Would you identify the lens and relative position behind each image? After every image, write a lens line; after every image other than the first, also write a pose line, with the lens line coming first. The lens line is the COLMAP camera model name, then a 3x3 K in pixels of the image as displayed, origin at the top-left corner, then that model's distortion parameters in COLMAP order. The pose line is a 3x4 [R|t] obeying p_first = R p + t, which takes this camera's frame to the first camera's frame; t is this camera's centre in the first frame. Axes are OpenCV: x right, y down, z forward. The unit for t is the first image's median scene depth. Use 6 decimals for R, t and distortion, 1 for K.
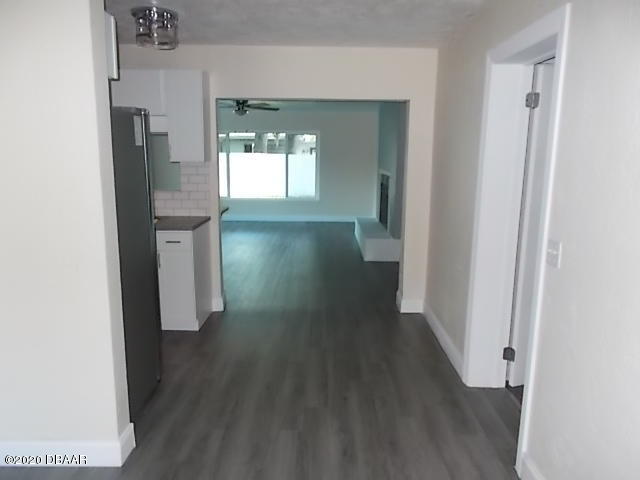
lens RADIAL K [[487.4, 0, 321.2], [0, 487.4, 236.3], [0, 0, 1]] dist [0.021044, -0.007867]
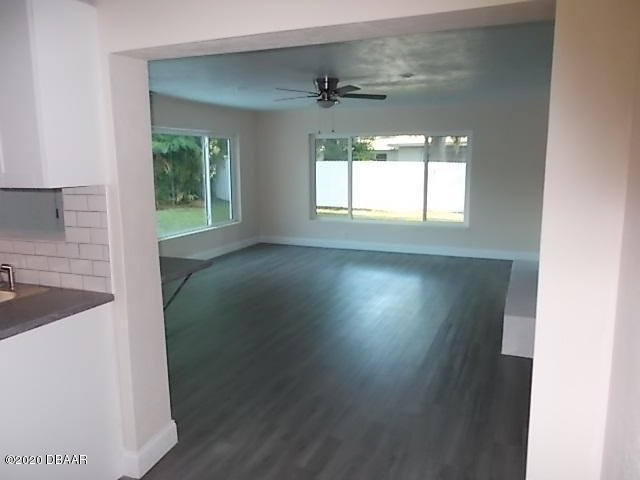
lens RADIAL K [[487.4, 0, 322.3], [0, 487.4, 244.3], [0, 0, 1]] dist [0.021044, -0.007867]
pose [[0.927340, 0.049764, -0.370896, 0.073775], [-0.049979, 0.998709, 0.009038, -0.050800], [0.370867, 0.010156, 0.928630, 0.291926]]
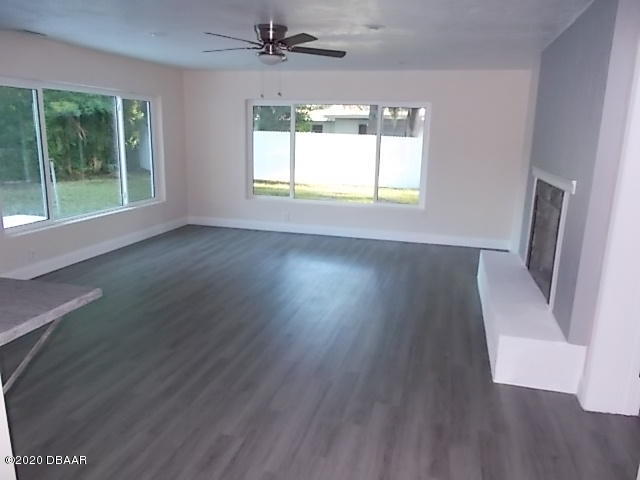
lens RADIAL K [[487.4, 0, 313.1], [0, 487.4, 242.0], [0, 0, 1]] dist [0.021044, -0.007867]
pose [[0.964220, 0.072253, -0.255068, 0.026623], [-0.059759, 0.996618, 0.056409, -0.067958], [0.258281, -0.039148, 0.965276, 0.383471]]
